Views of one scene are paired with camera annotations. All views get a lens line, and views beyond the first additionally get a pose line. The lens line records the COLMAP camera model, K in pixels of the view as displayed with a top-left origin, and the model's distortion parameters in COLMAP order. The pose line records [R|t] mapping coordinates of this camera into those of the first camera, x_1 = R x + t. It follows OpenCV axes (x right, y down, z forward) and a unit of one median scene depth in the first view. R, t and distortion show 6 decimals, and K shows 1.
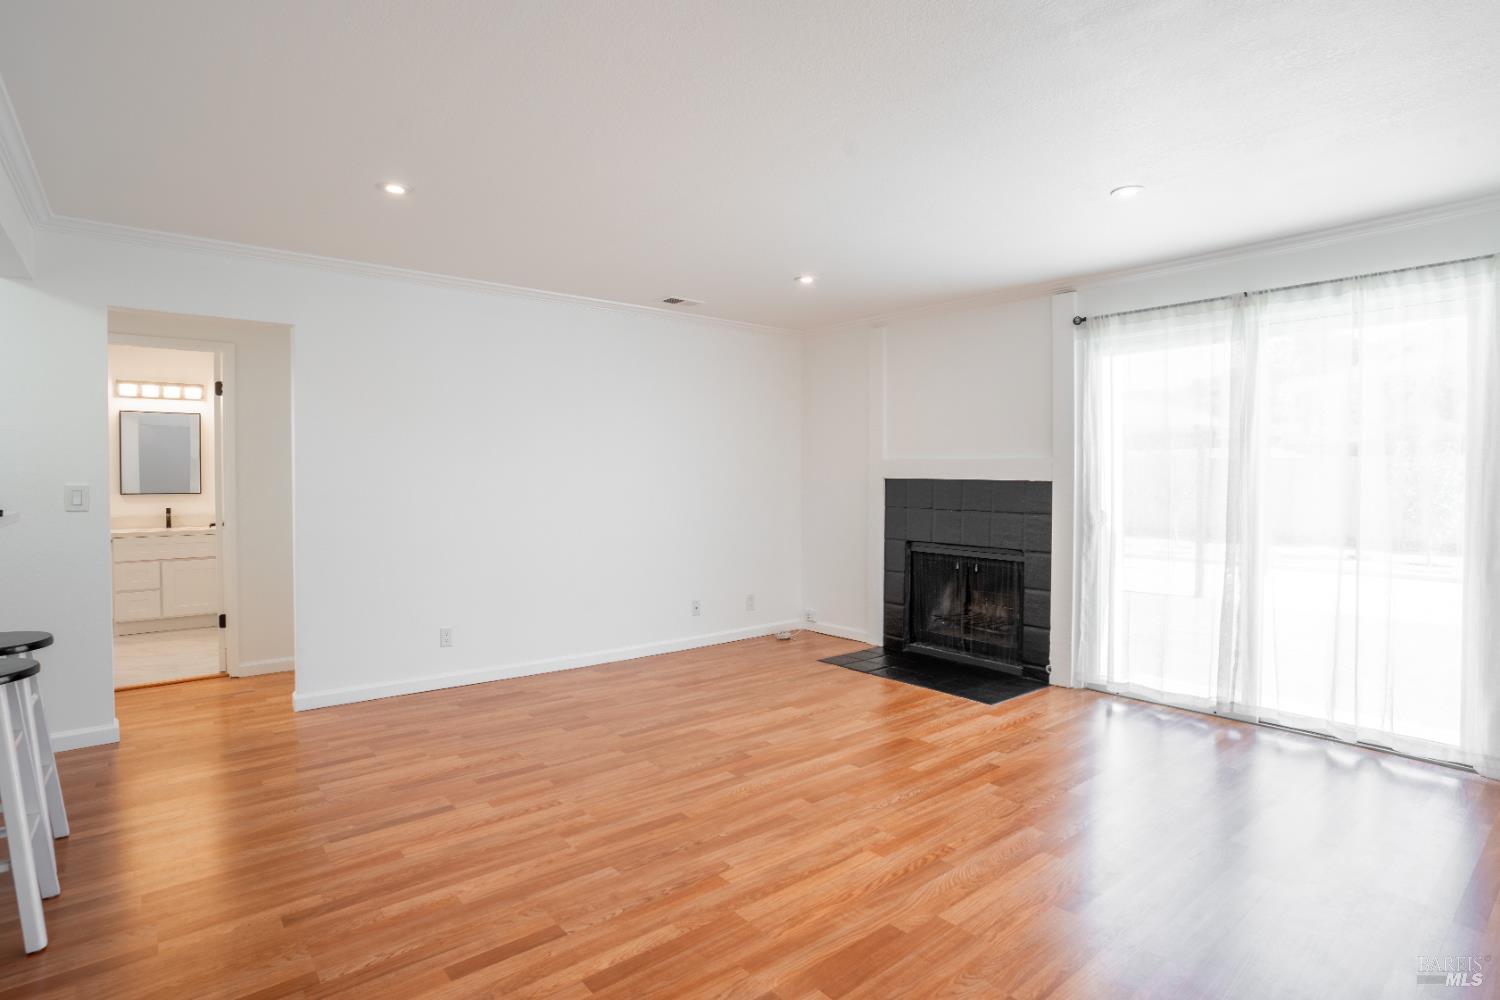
lens RADIAL K [[741.0, 0, 755.8], [0, 741.0, 500.4], [0, 0, 1]] dist [-0.056669, 0.024739]
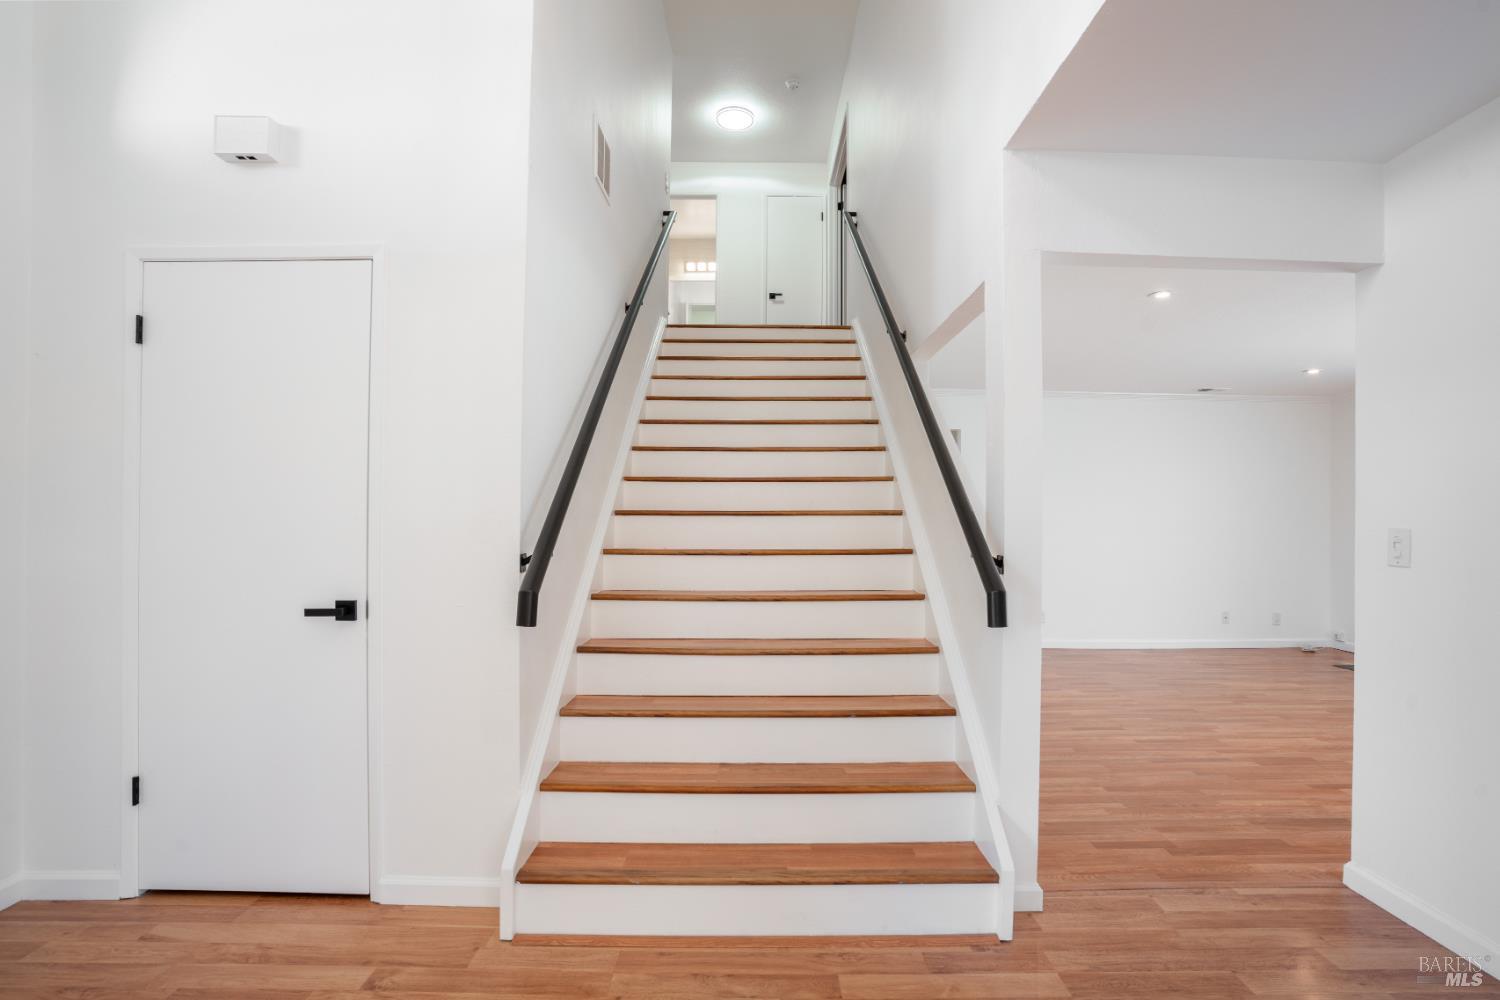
lens RADIAL K [[741.0, 0, 755.8], [0, 741.0, 500.4], [0, 0, 1]] dist [-0.056669, 0.024739]
pose [[0.762781, -0.010400, -0.646573, 0.143329], [-0.026442, 0.998533, -0.047255, 0.022818], [0.646116, 0.053142, 0.761387, -0.647278]]
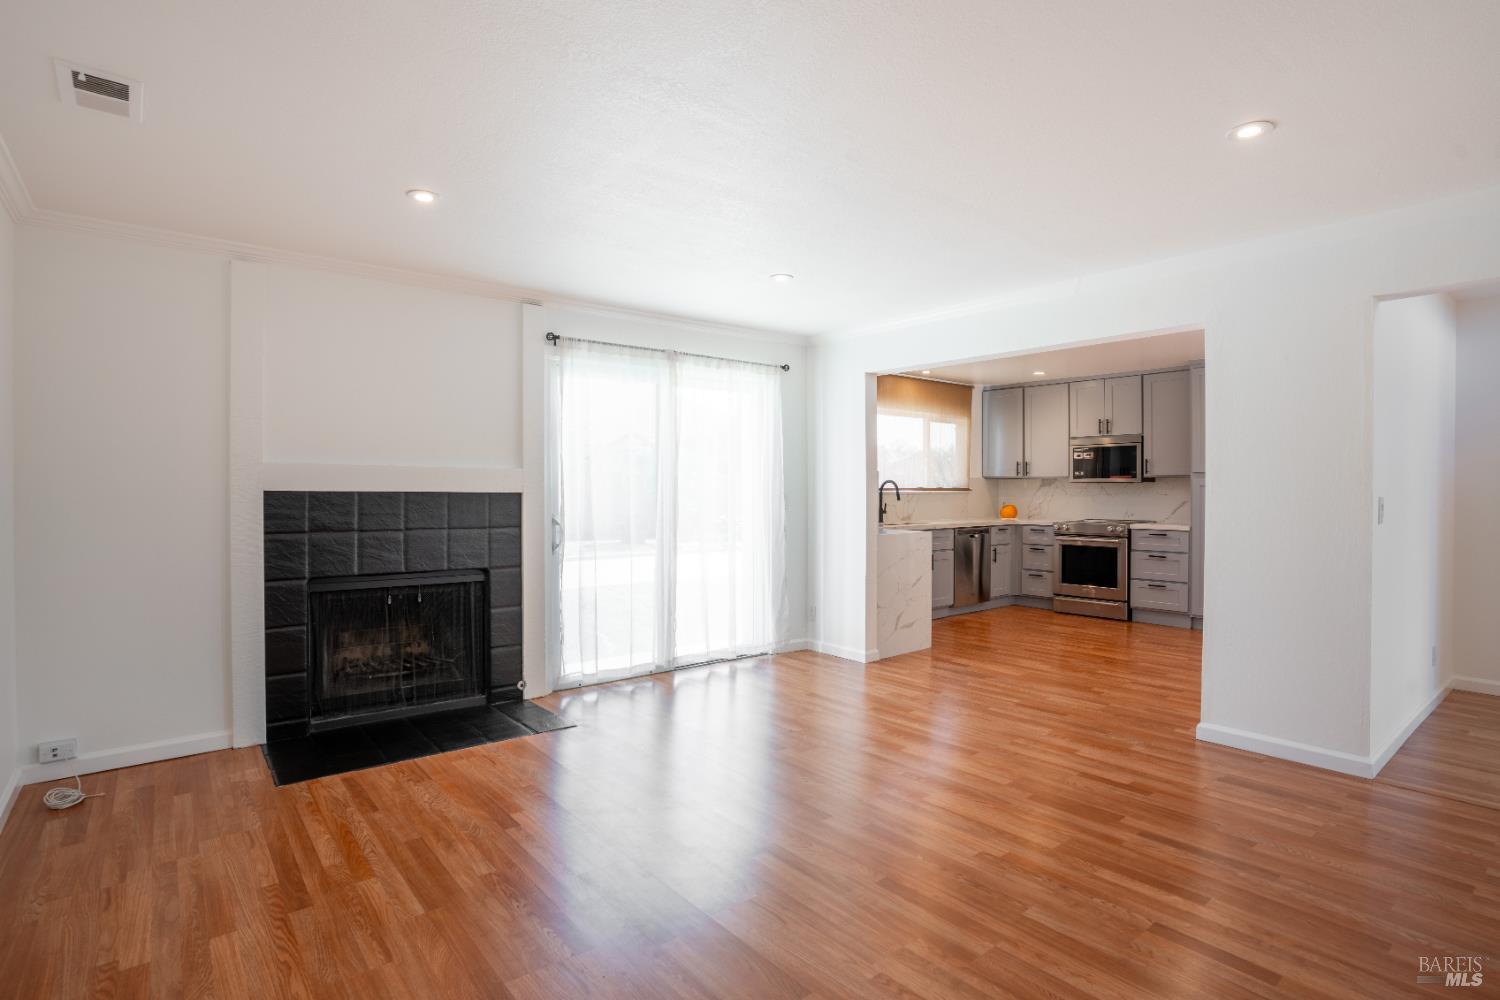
lens RADIAL K [[738.2, 0, 754.6], [0, 738.2, 492.3], [0, 0, 1]] dist [-0.089648, 0.041059]
pose [[0.035320, -0.006321, 0.999356, -0.598402], [0.034749, 0.999383, 0.005093, -0.021690], [-0.998772, 0.034547, 0.035518, 0.701890]]
